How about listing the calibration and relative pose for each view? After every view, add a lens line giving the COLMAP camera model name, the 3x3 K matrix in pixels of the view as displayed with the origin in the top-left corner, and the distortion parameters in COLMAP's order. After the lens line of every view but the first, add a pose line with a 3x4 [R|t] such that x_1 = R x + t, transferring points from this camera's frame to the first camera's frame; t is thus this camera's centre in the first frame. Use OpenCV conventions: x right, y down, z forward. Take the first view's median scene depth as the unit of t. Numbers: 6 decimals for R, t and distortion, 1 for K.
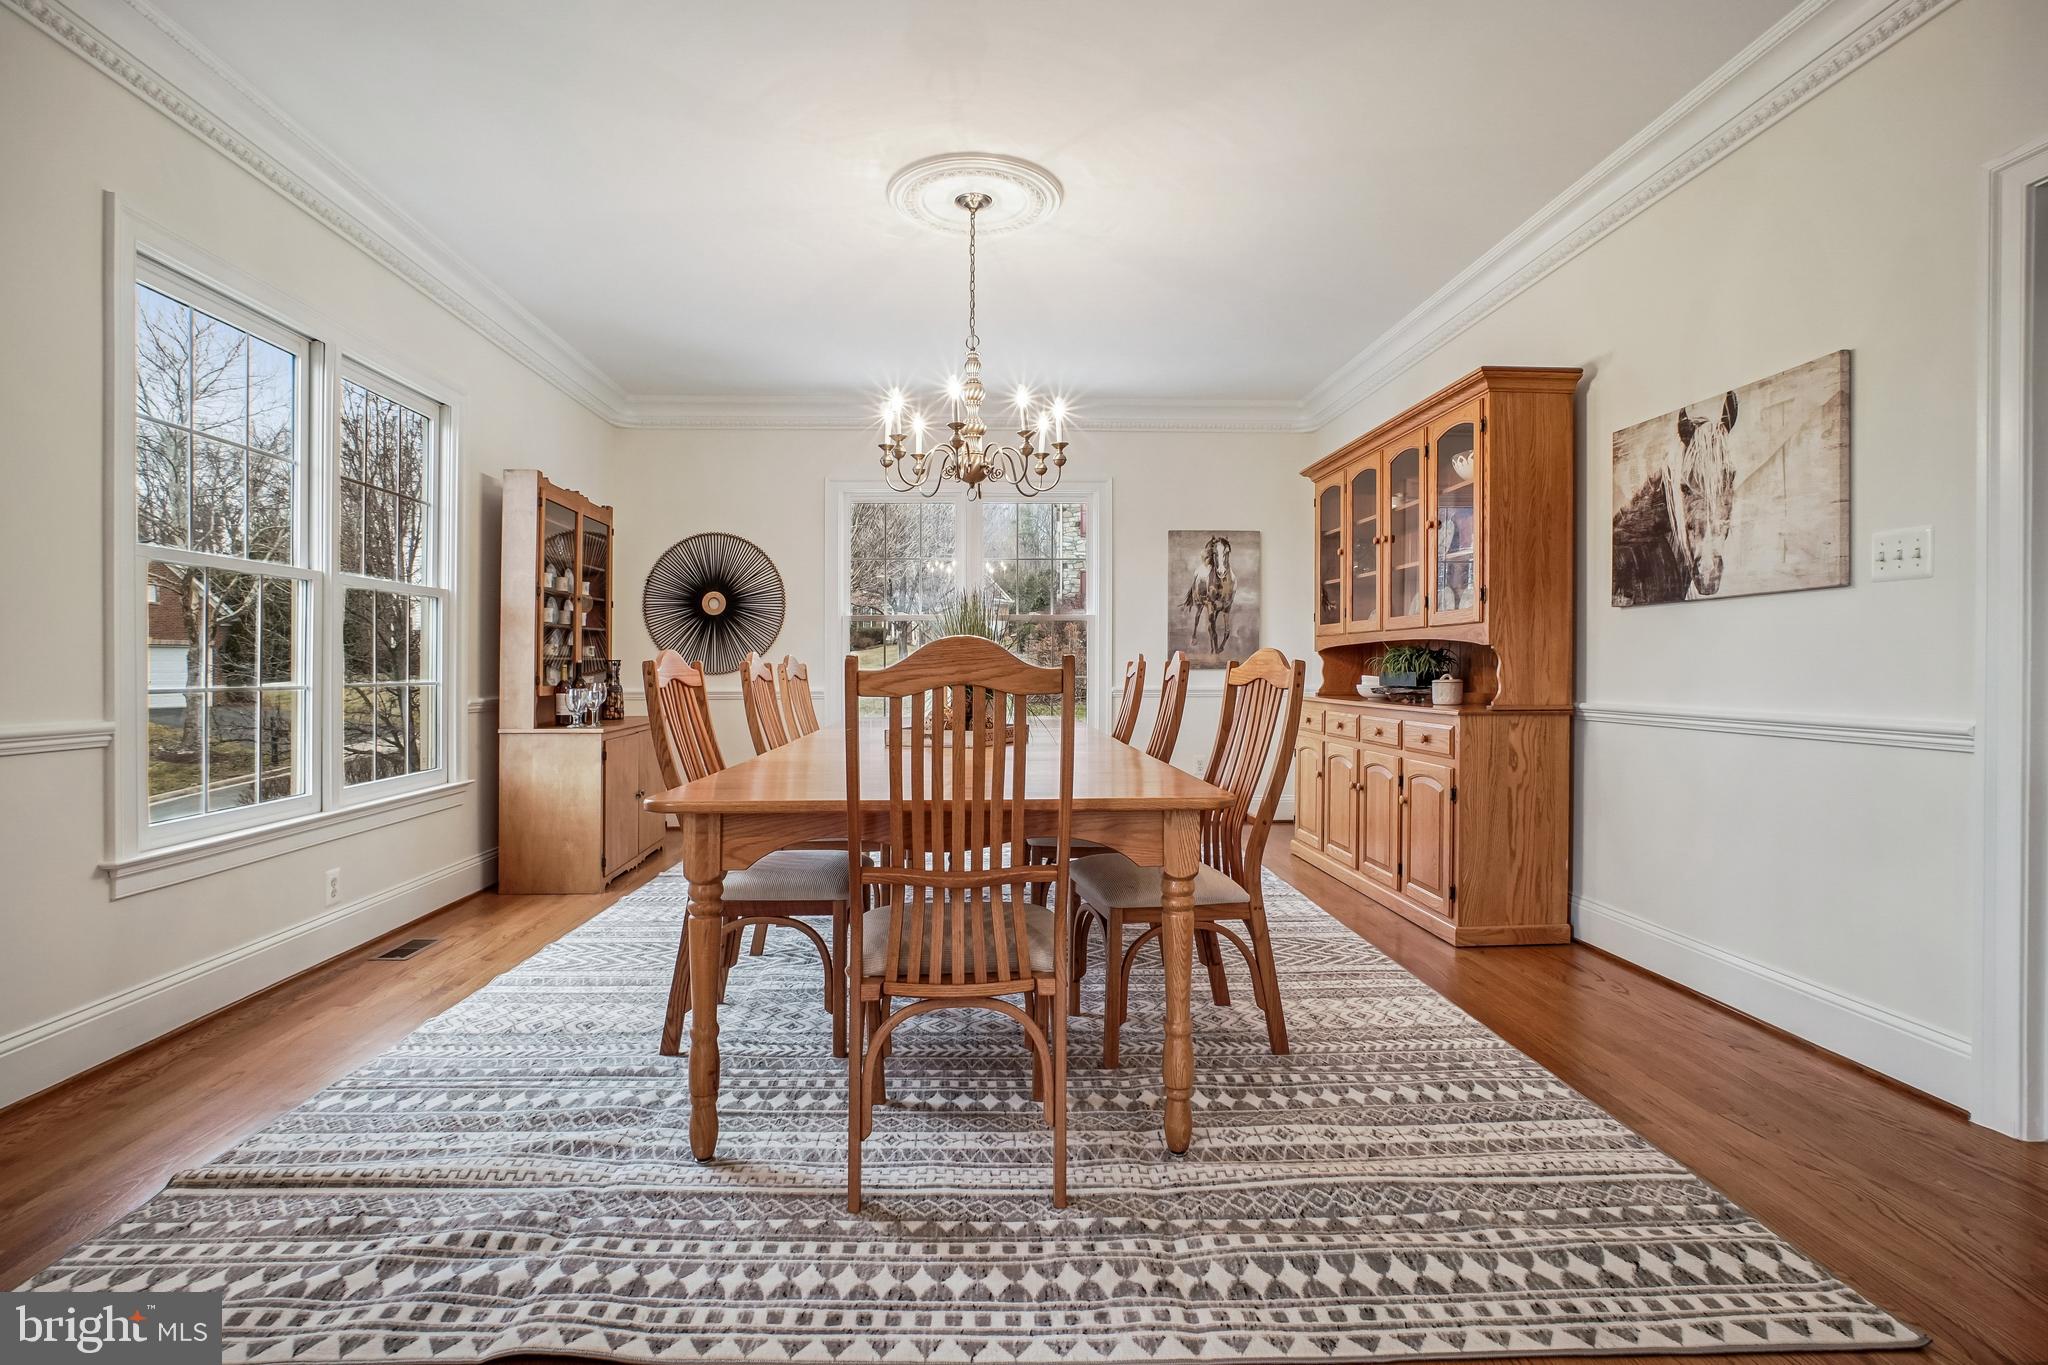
lens RADIAL K [[994.8, 0, 1019.0], [0, 994.8, 636.9], [0, 0, 1]] dist [-0.043976, 0.020390]
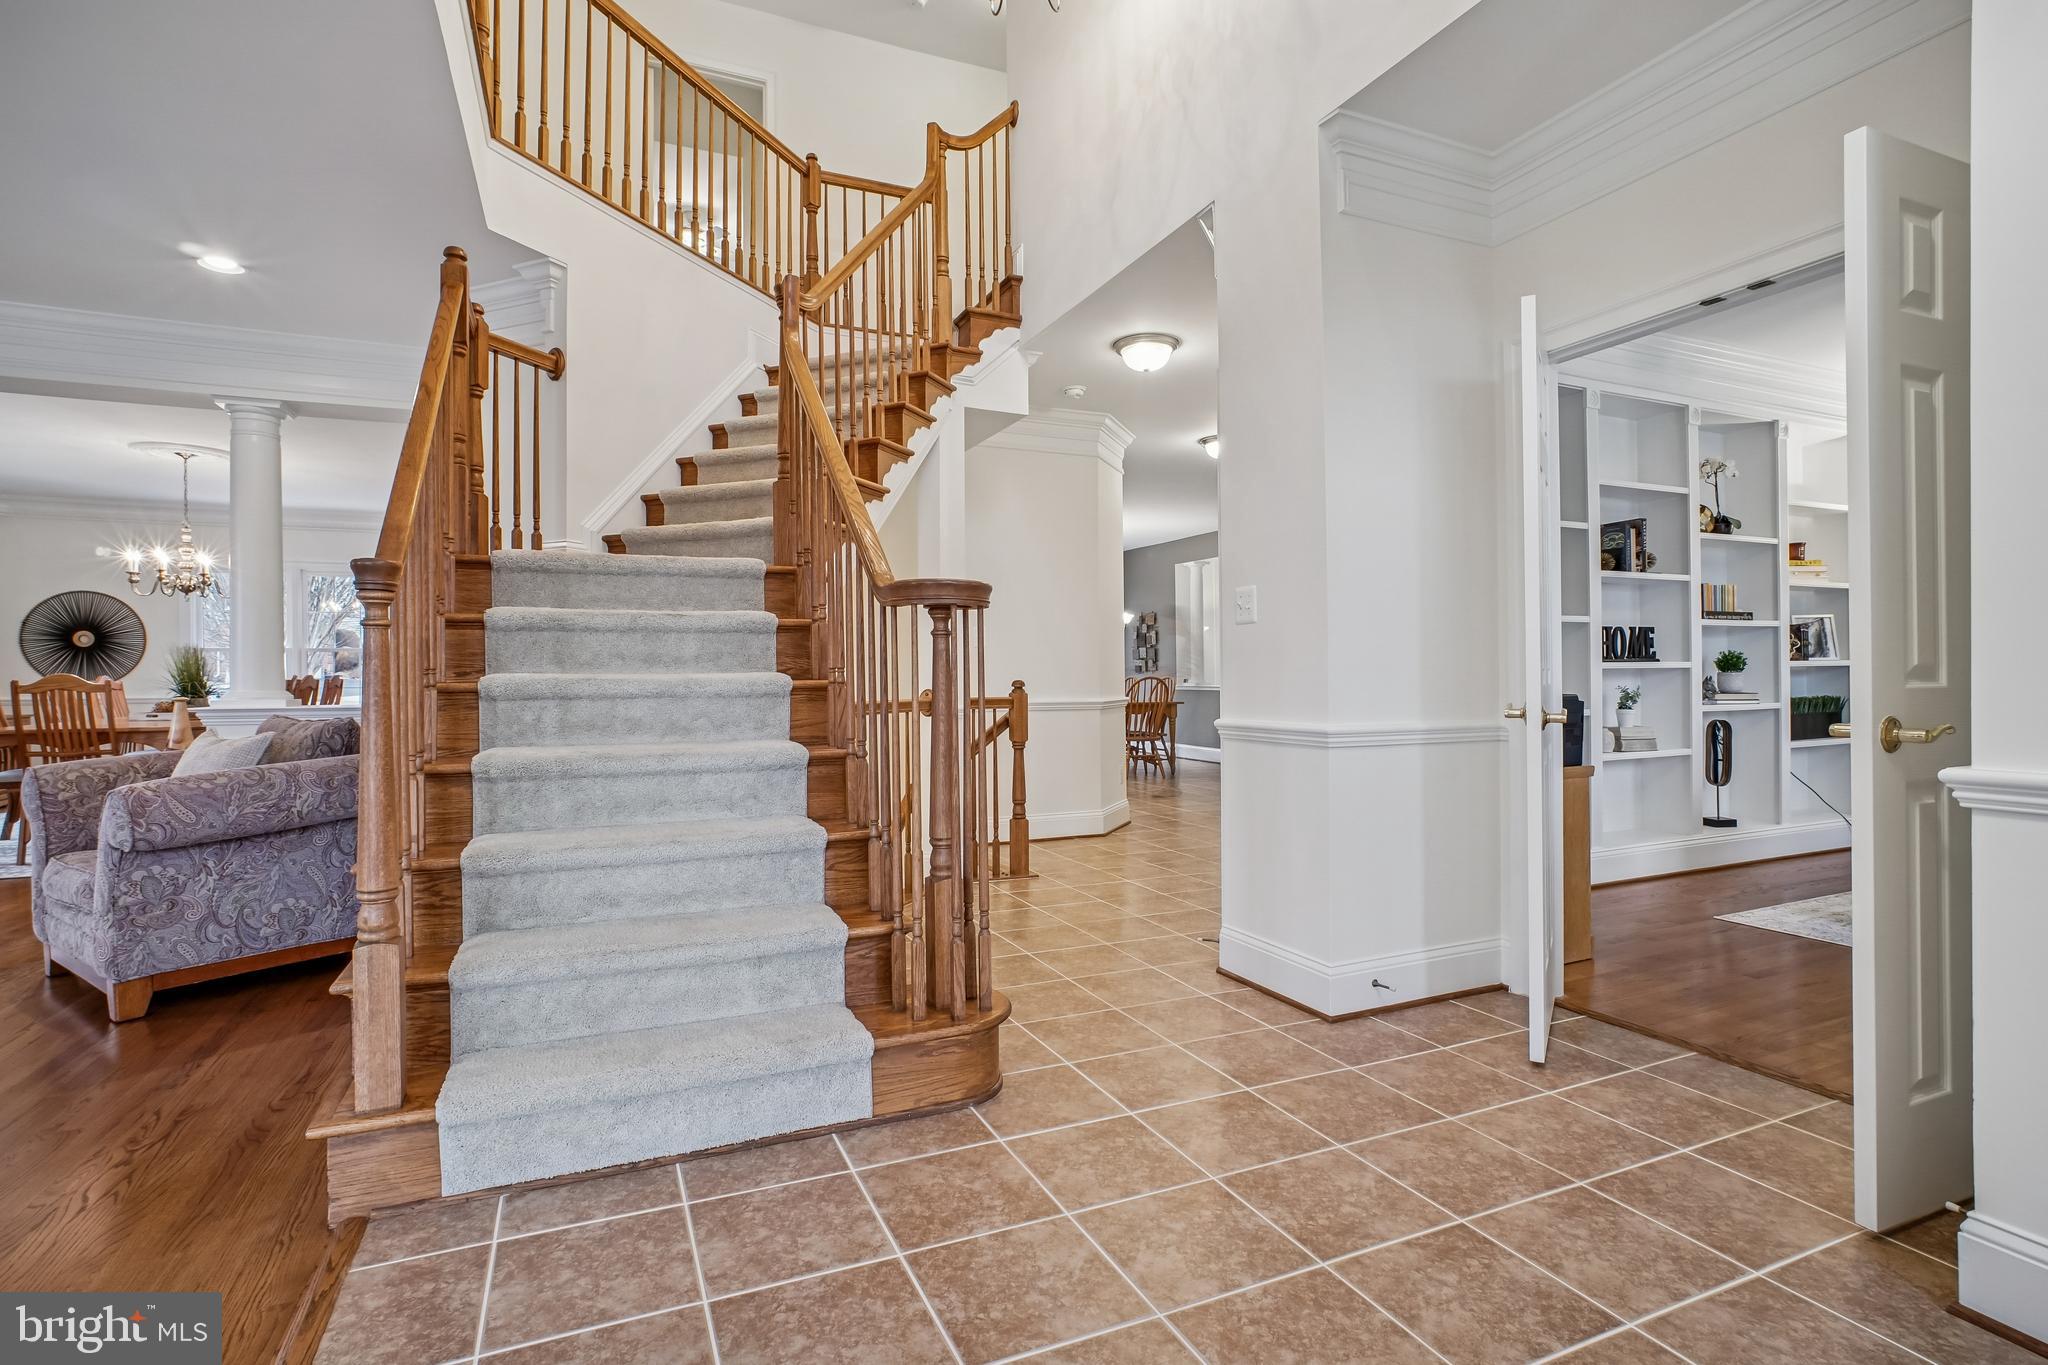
lens RADIAL K [[977.0, 0, 1031.0], [0, 977.0, 686.5], [0, 0, 1]] dist [-0.040660, 0.021034]
pose [[0.933500, -0.002718, 0.358568, 0.858452], [-0.010273, 0.999358, 0.034320, -0.046712], [-0.358431, -0.035721, 0.932872, -1.442180]]
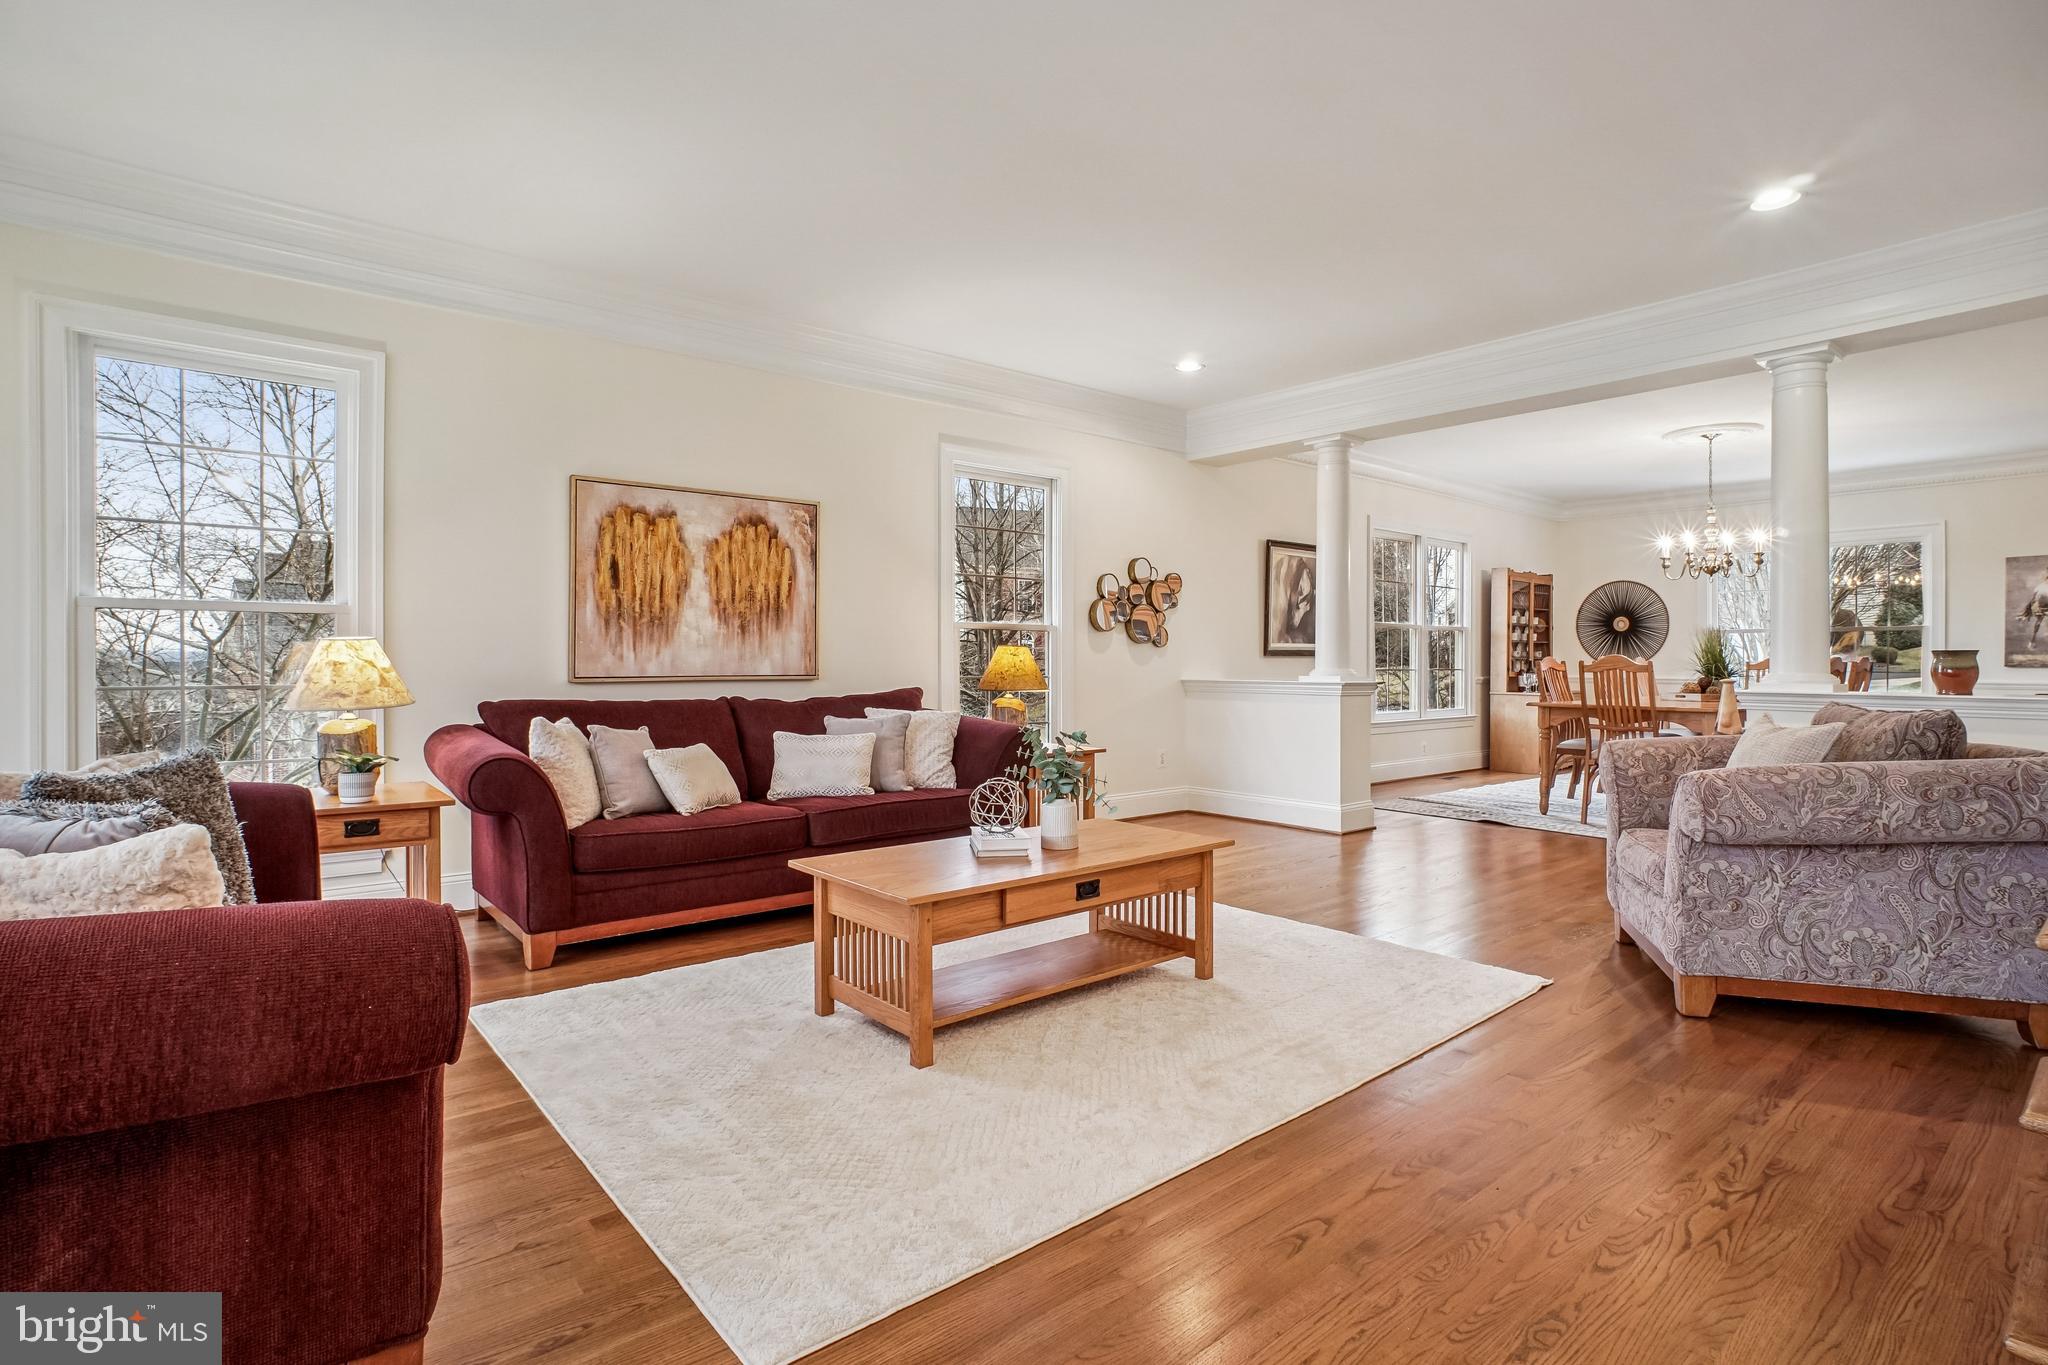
lens RADIAL K [[994.8, 0, 1019.0], [0, 994.8, 636.9], [0, 0, 1]] dist [-0.043976, 0.020390]
pose [[0.582908, -0.014160, -0.812415, 0.735963], [0.017766, 0.999831, -0.004680, -0.039927], [0.812344, -0.011705, 0.583061, -1.287796]]
